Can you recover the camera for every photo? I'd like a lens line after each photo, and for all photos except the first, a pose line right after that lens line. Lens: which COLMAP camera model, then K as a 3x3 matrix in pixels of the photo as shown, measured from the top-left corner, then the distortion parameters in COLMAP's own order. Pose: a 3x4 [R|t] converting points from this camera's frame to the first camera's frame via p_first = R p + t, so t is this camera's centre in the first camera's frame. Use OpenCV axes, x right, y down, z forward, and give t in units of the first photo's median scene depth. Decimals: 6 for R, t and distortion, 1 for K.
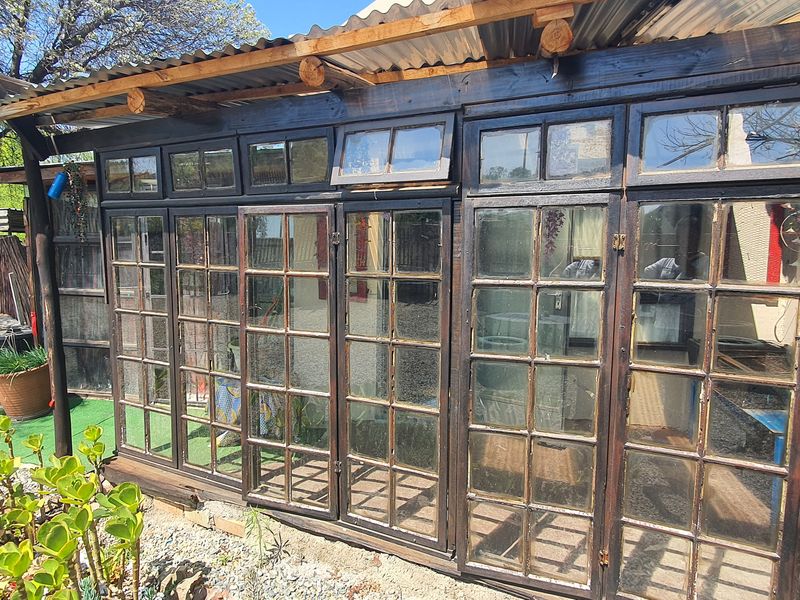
lens RADIAL K [[504.8, 0, 391.3], [0, 504.8, 302.7], [0, 0, 1]] dist [0.004064, -0.000011]
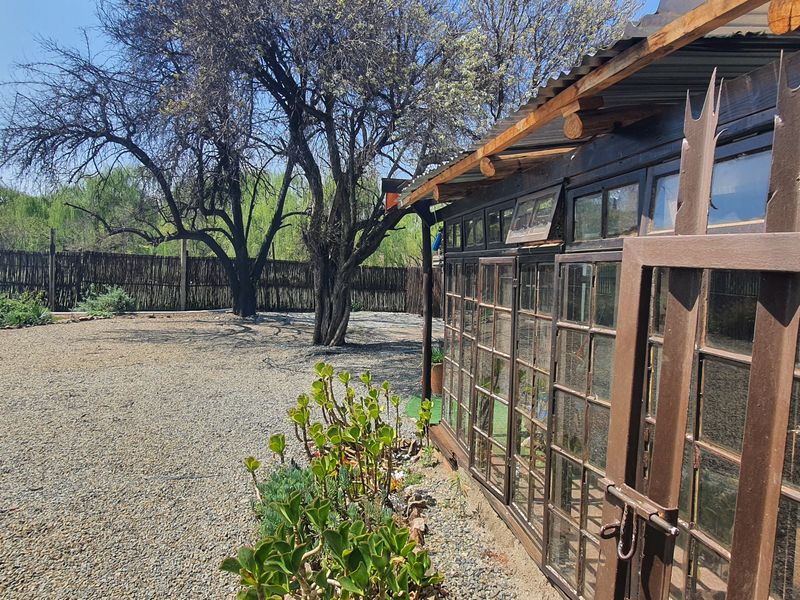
lens RADIAL K [[504.8, 0, 391.3], [0, 504.8, 302.7], [0, 0, 1]] dist [0.004064, -0.000011]
pose [[0.594010, 0.054002, -0.802643, 0.872769], [-0.096037, 0.995369, -0.004105, -0.048015], [0.798705, 0.079522, 0.596446, -0.030488]]
